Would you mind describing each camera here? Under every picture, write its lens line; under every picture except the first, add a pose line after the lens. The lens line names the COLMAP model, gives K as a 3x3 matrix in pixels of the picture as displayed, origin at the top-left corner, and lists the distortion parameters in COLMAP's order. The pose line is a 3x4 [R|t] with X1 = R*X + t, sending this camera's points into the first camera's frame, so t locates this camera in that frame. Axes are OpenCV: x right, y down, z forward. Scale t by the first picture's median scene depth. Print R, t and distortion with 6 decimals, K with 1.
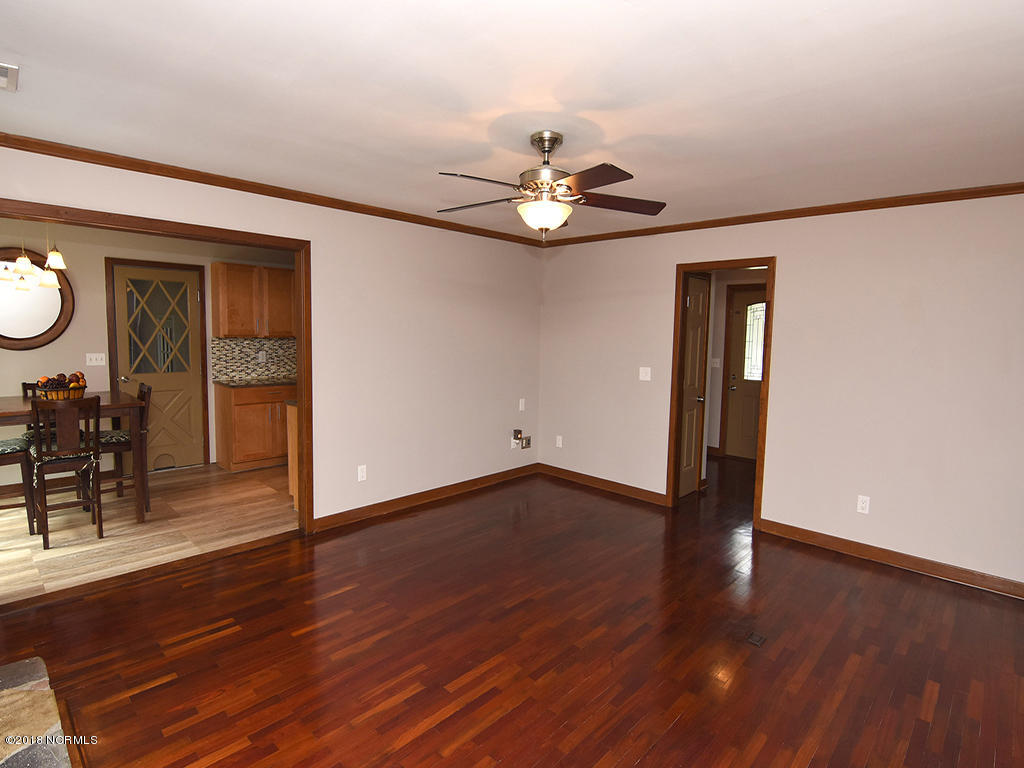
lens RADIAL K [[518.5, 0, 512.5], [0, 518.5, 371.4], [0, 0, 1]] dist [-0.003665, -0.001309]
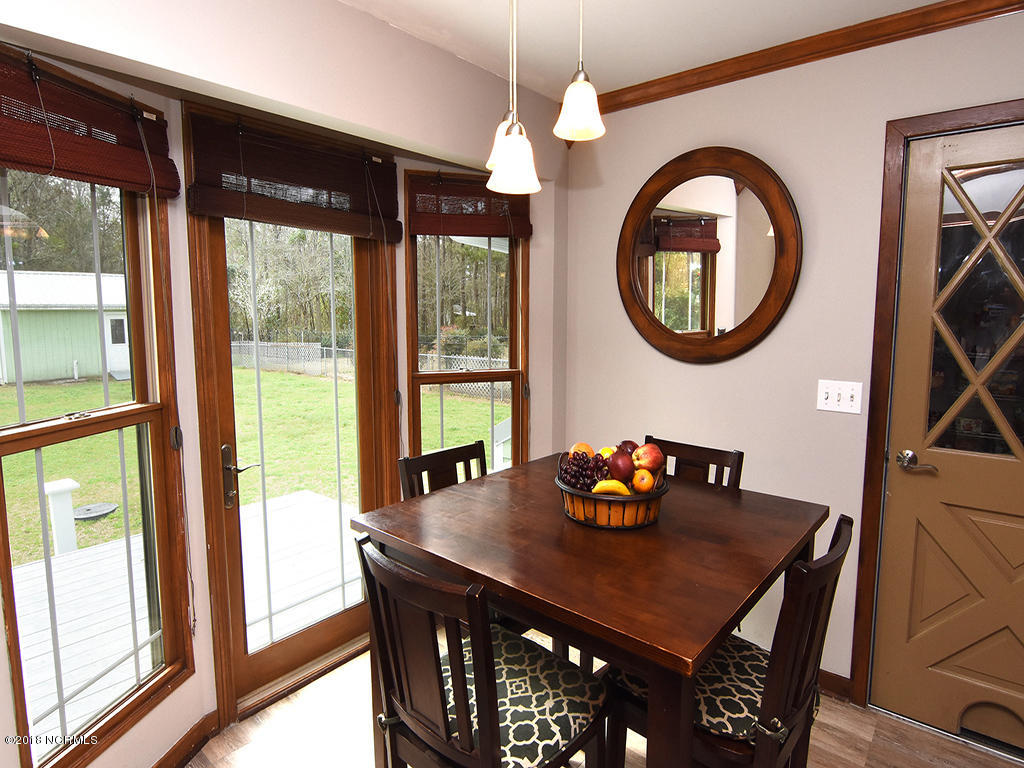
lens RADIAL K [[578.2, 0, 510.1], [0, 578.2, 368.6], [0, 0, 1]] dist [-0.001972, -0.000202]
pose [[0.059630, 0.083244, -0.994744, -0.400490], [-0.080202, 0.993695, 0.078348, -0.061038], [0.994993, 0.075109, 0.065931, 0.748718]]
